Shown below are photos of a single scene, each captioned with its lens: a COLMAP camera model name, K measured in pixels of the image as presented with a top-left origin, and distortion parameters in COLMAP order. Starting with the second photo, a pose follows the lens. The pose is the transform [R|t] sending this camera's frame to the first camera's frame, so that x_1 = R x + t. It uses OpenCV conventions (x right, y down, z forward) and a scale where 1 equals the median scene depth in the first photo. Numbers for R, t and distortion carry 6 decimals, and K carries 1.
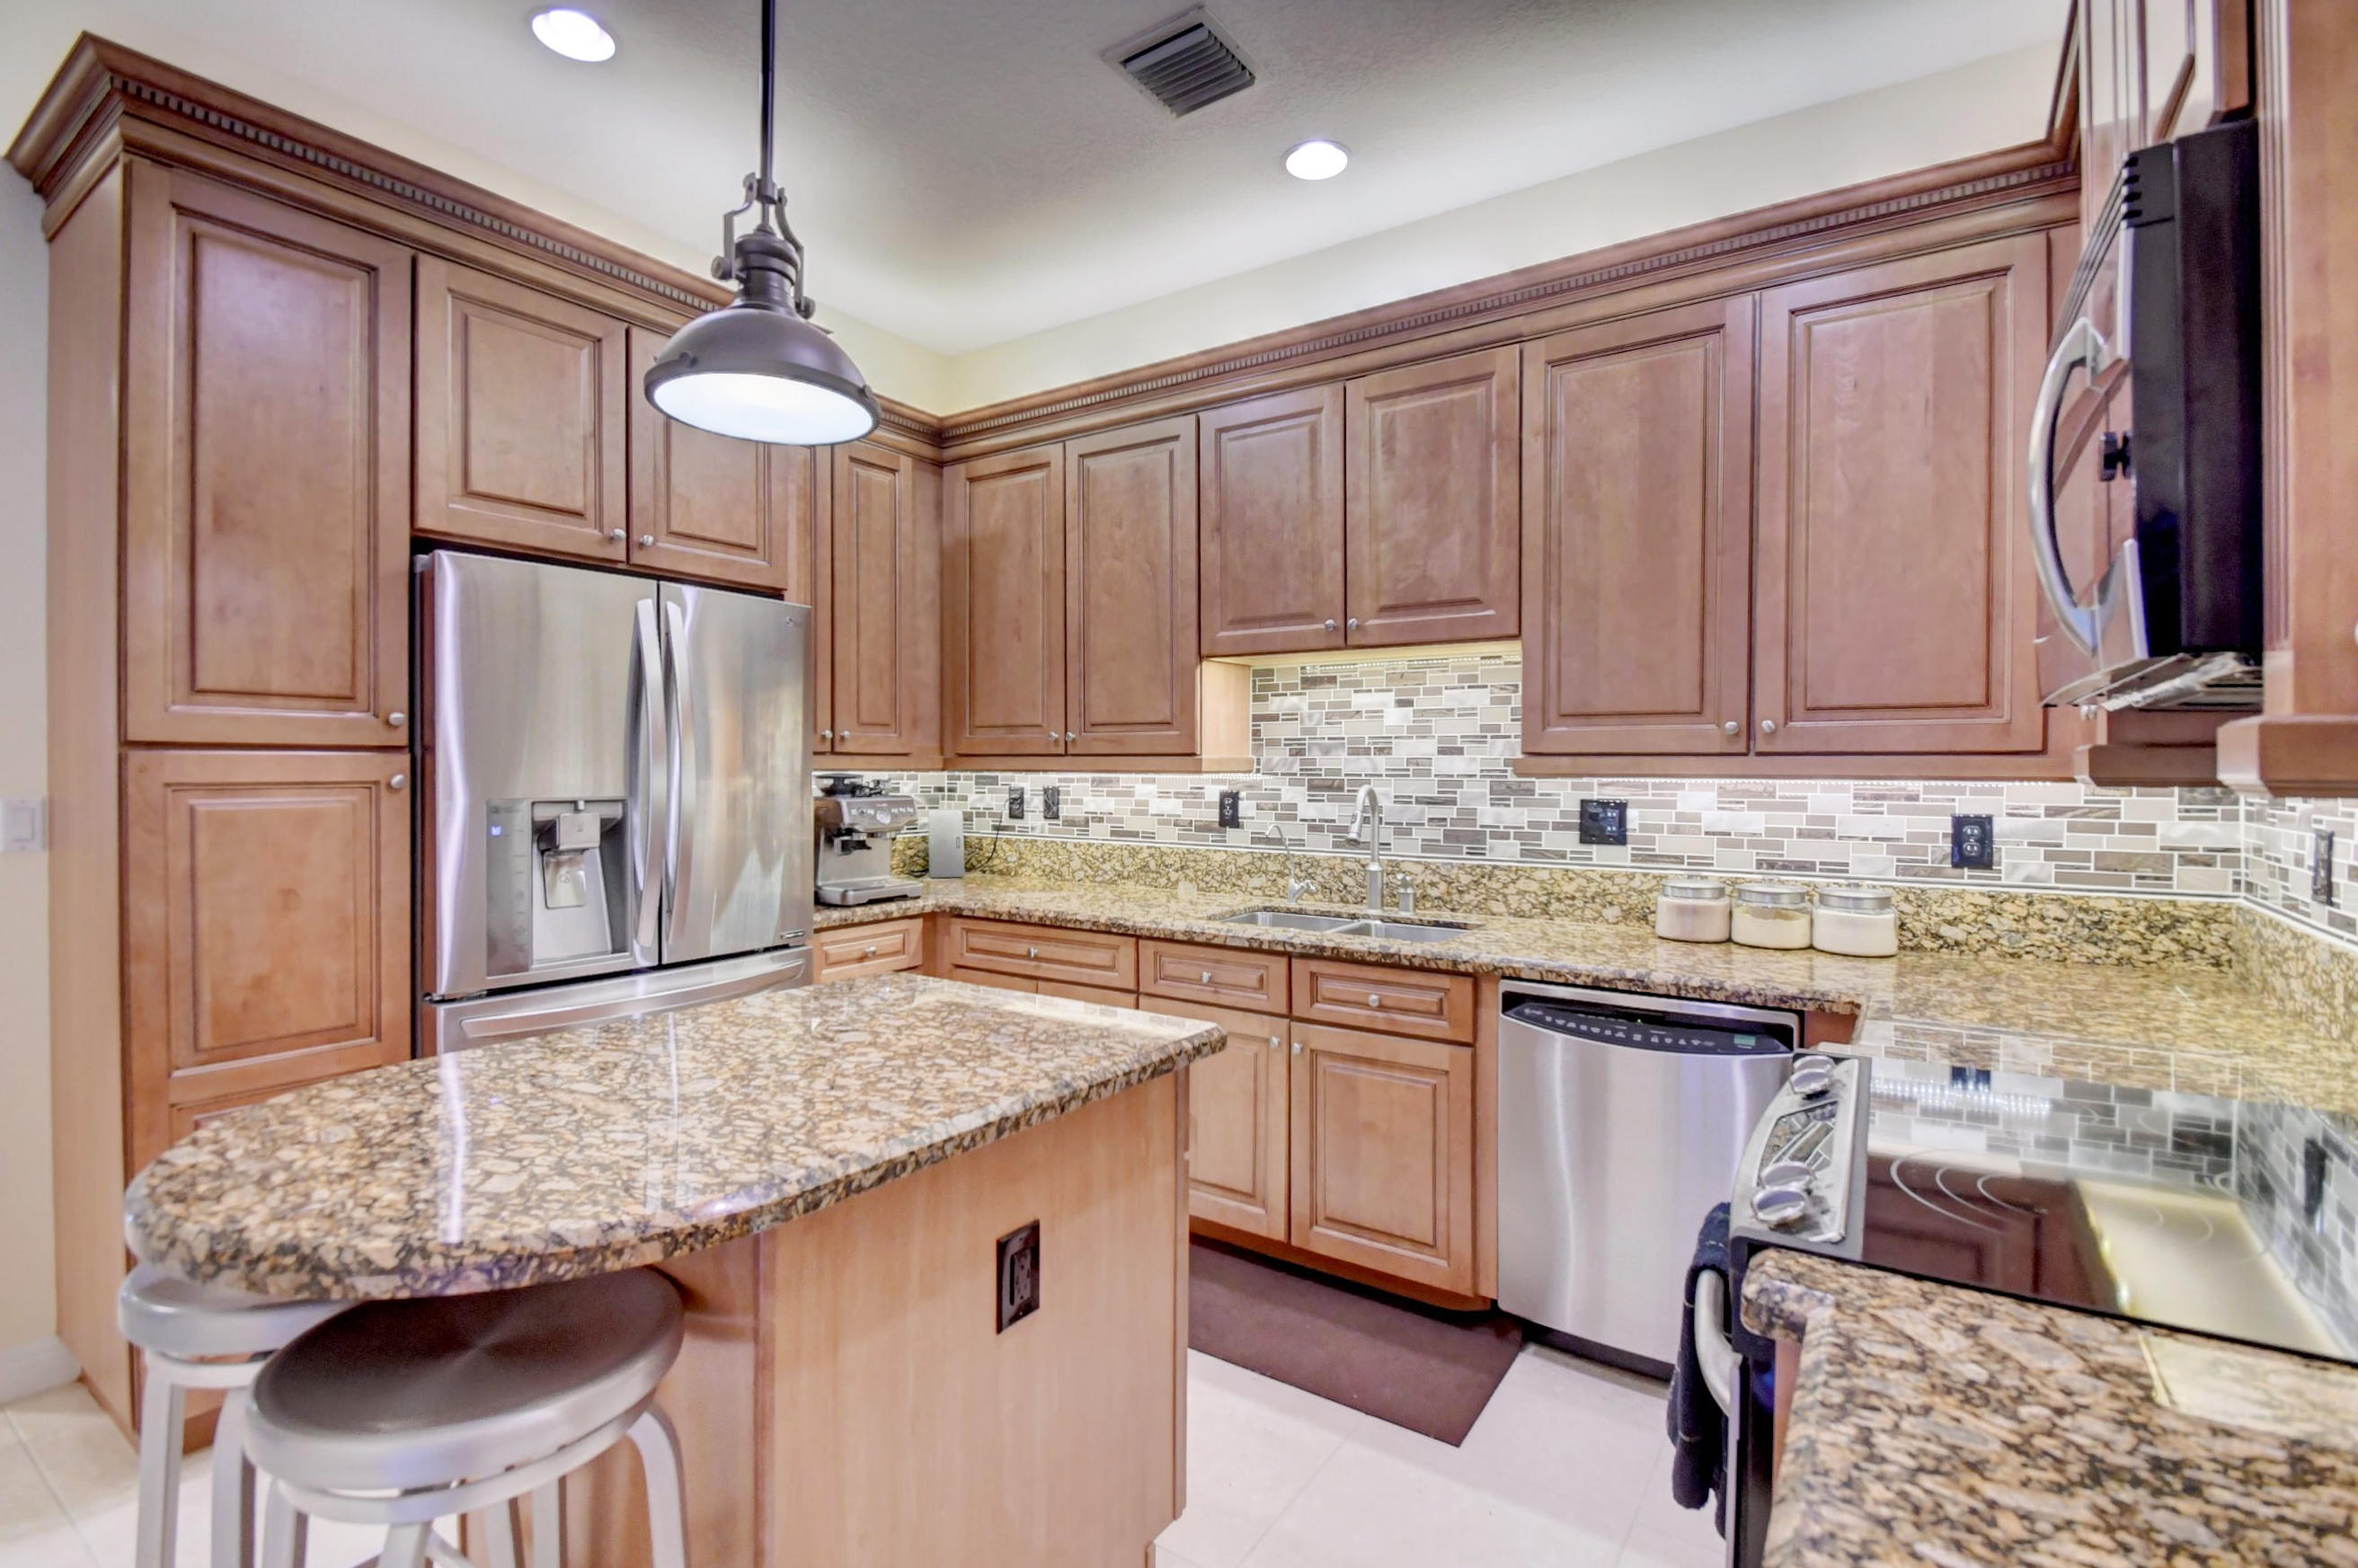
lens RADIAL K [[1080.2, 0, 1192.9], [0, 1080.2, 781.4], [0, 0, 1]] dist [0.017199, -0.021290]
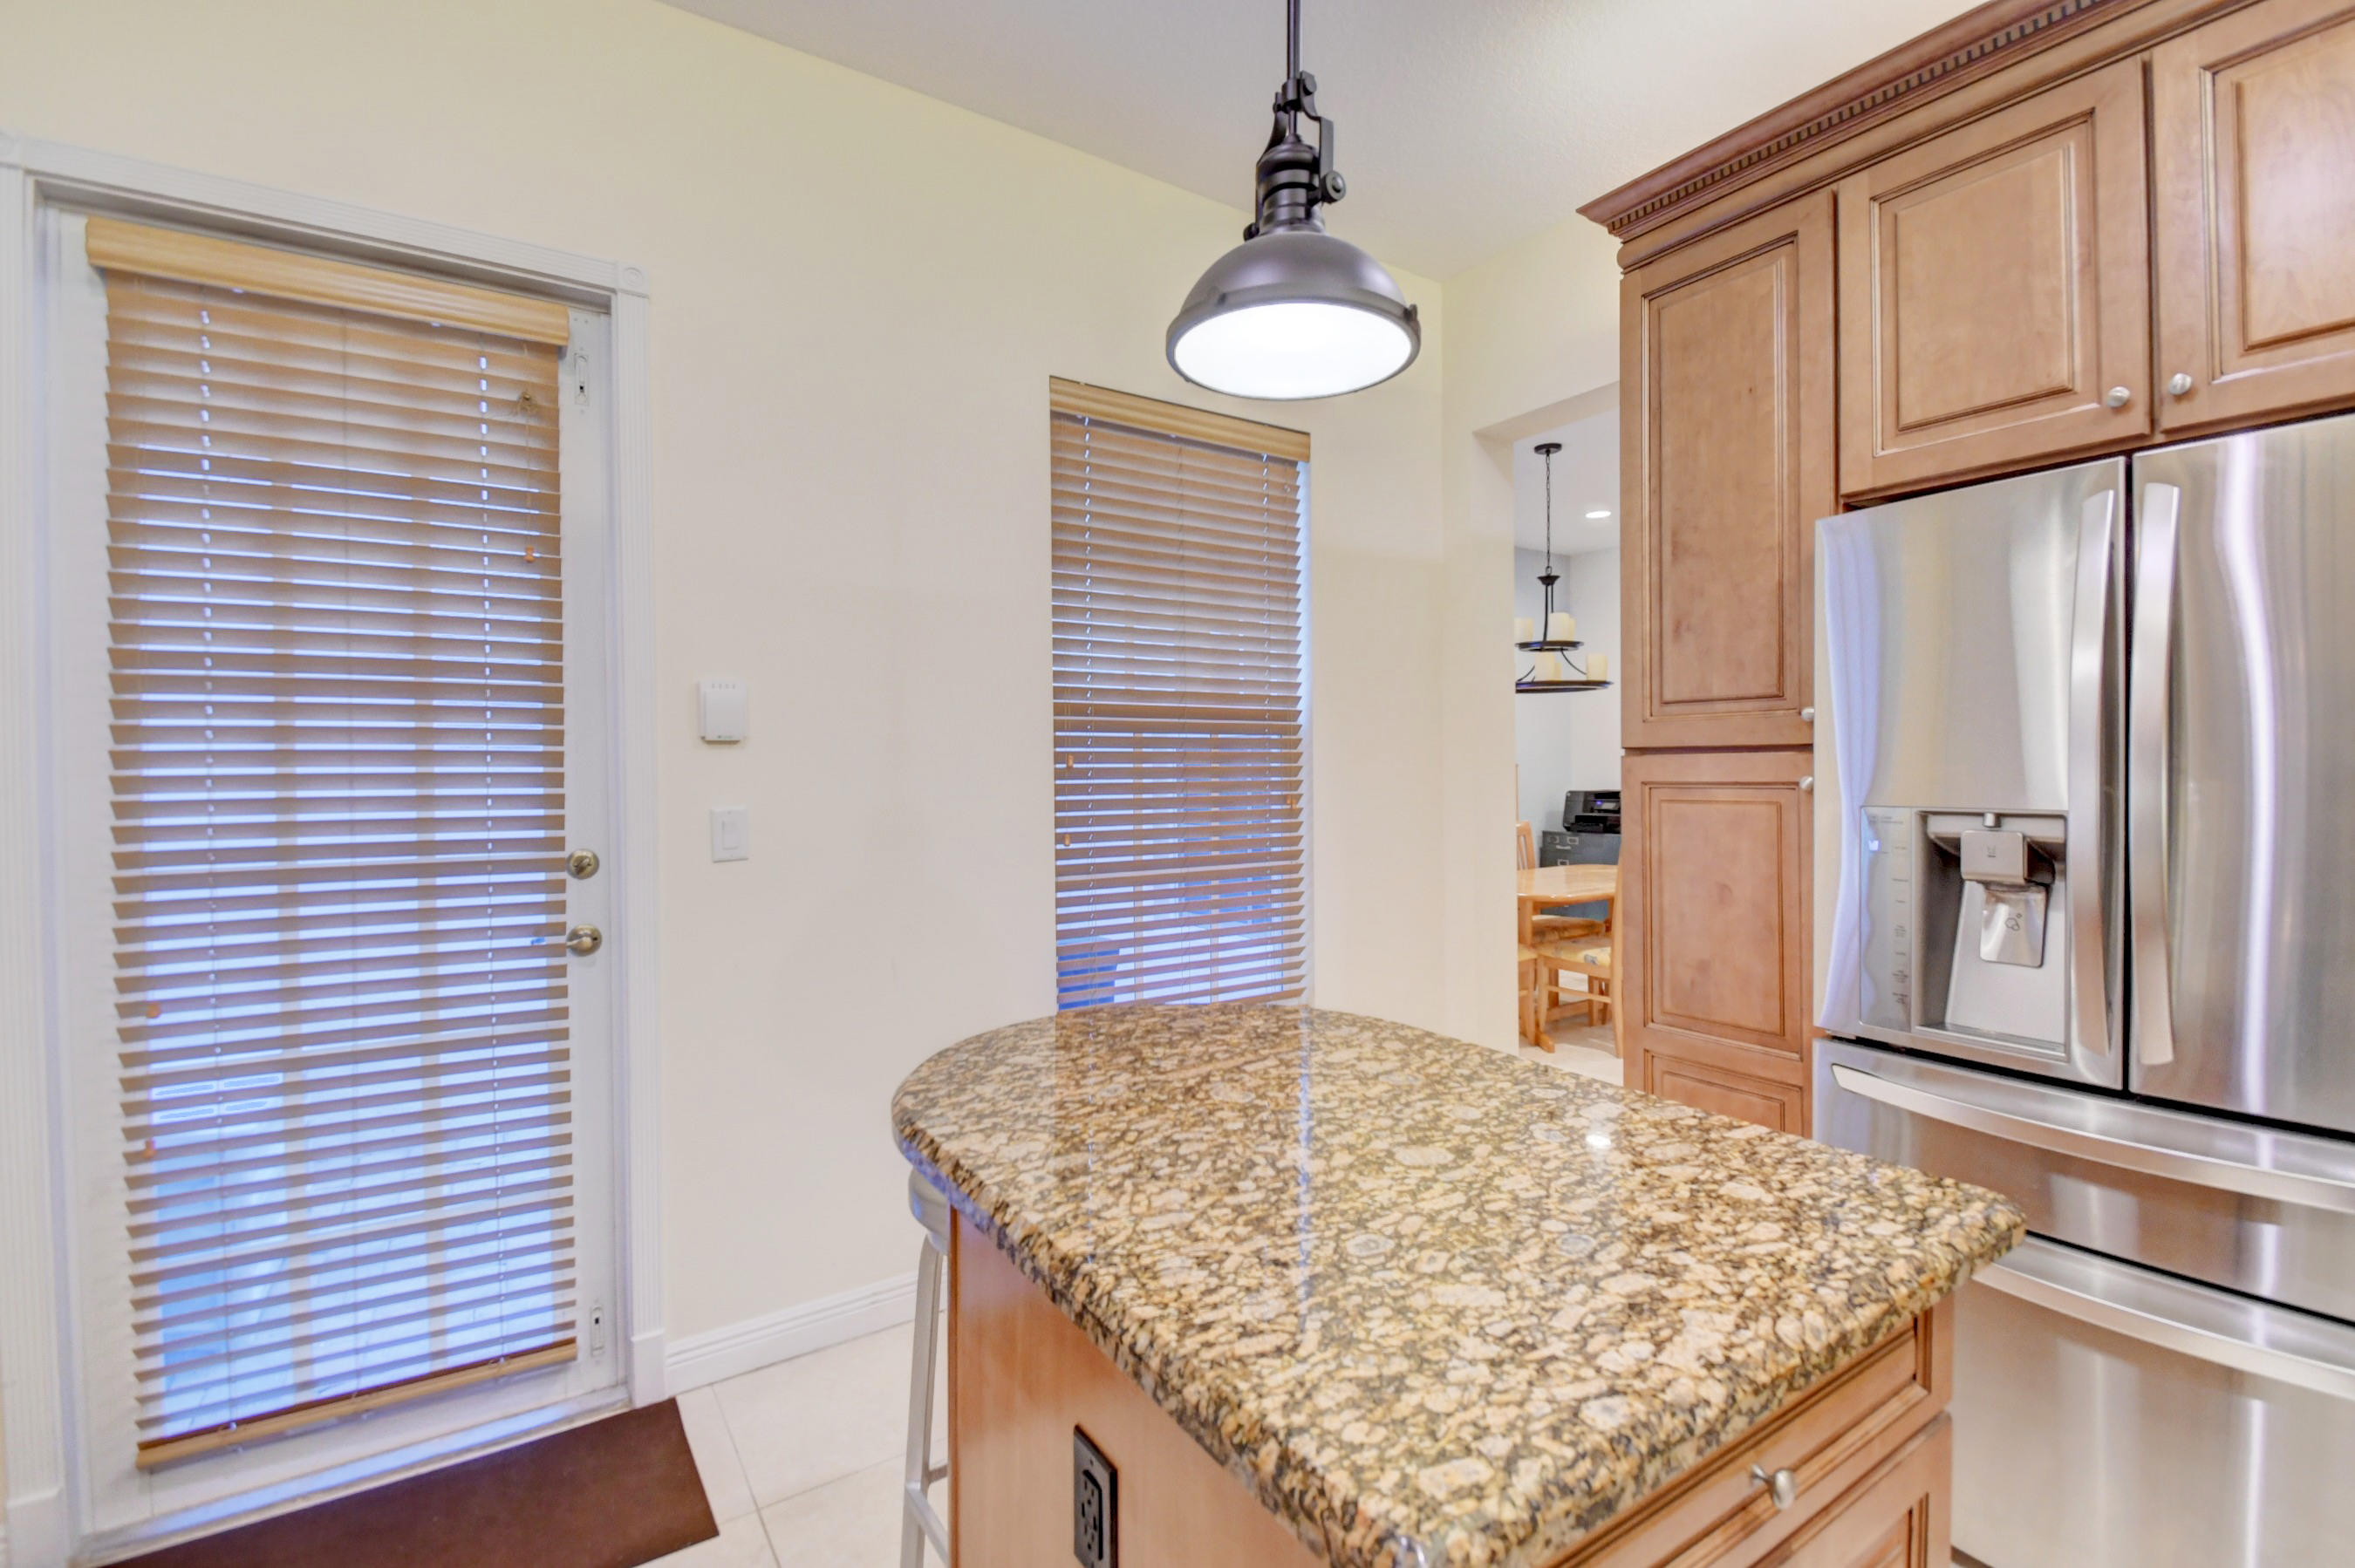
lens RADIAL K [[1041.3, 0, 1187.2], [0, 1041.3, 780.5], [0, 0, 1]] dist [0.002166, -0.010092]
pose [[-0.378577, 0.009849, -0.925518, 0.210345], [-0.005664, 0.999900, 0.012958, -0.007641], [0.925553, 0.010148, -0.378483, 0.645596]]
